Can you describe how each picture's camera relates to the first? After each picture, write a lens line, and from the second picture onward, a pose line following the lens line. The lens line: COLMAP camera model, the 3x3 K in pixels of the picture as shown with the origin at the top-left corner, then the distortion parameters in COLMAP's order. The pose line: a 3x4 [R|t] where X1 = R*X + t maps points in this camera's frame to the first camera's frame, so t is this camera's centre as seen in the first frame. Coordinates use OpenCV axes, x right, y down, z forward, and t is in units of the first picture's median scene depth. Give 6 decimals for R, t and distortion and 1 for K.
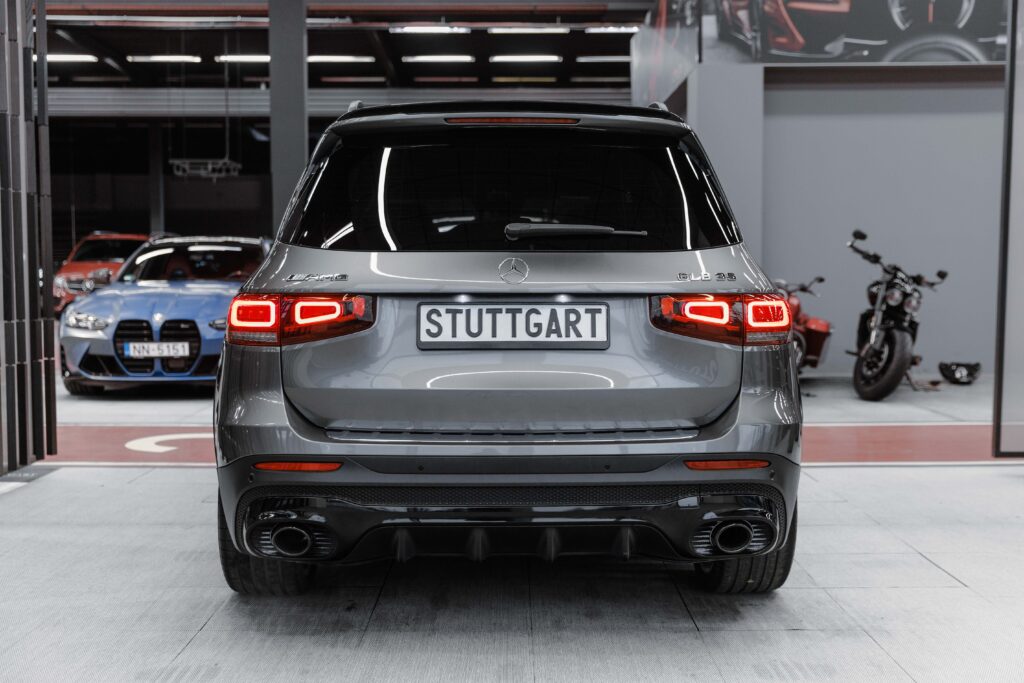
lens RADIAL K [[1203.1, 0, 510.3], [0, 1203.1, 357.2], [0, 0, 1]] dist [0.019634, 0.035596]
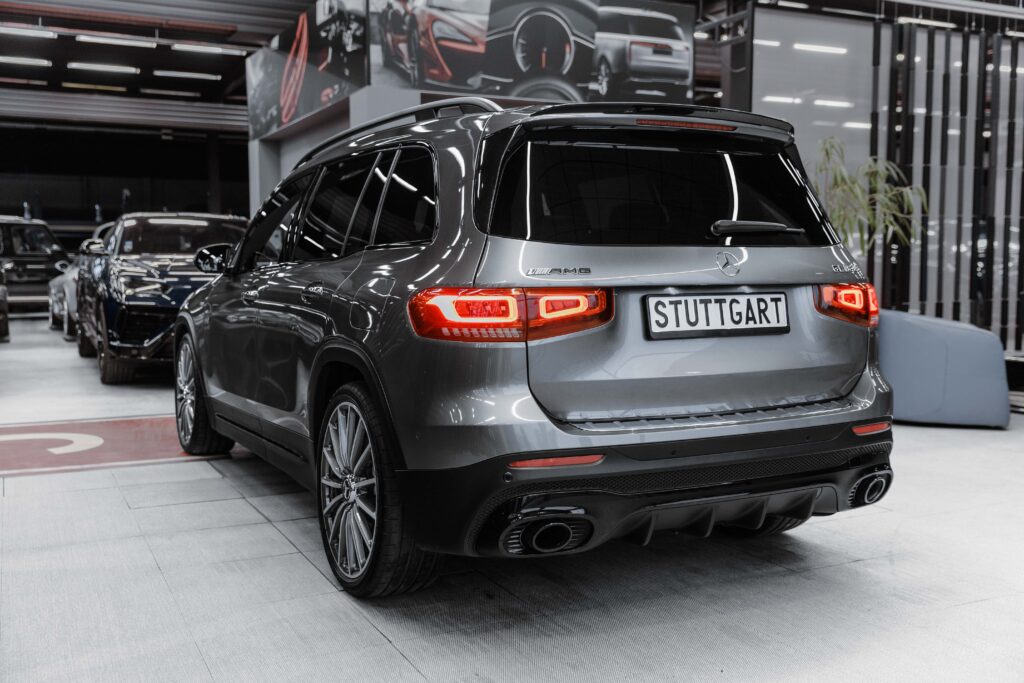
lens RADIAL K [[1002.6, 0, 503.5], [0, 1002.6, 341.5], [0, 0, 1]] dist [0.039660, 0.001279]
pose [[0.899511, -0.036357, 0.435383, -0.511729], [0.034447, 0.999331, 0.012281, -0.017809], [-0.435538, 0.003950, 0.900162, 0.242374]]
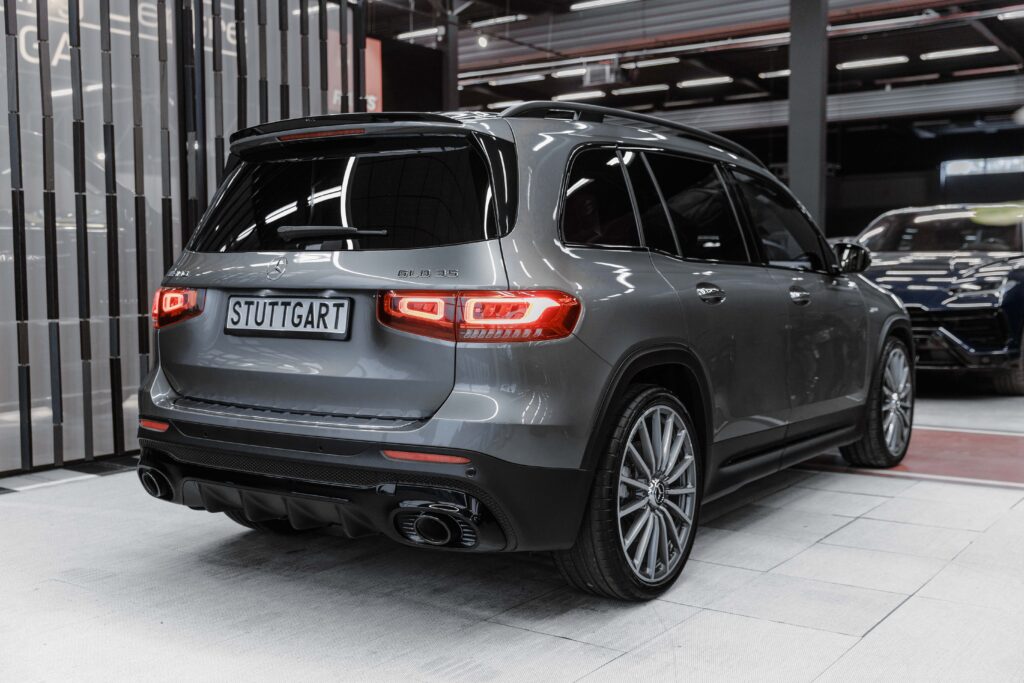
lens RADIAL K [[1090.7, 0, 512.0], [0, 1090.7, 341.5], [0, 0, 1]] dist [0.003476, 0.004709]
pose [[0.817396, 0.036014, -0.574949, 0.693454], [-0.038543, 0.999227, 0.007794, -0.017152], [0.574785, 0.015790, 0.818152, 0.252454]]
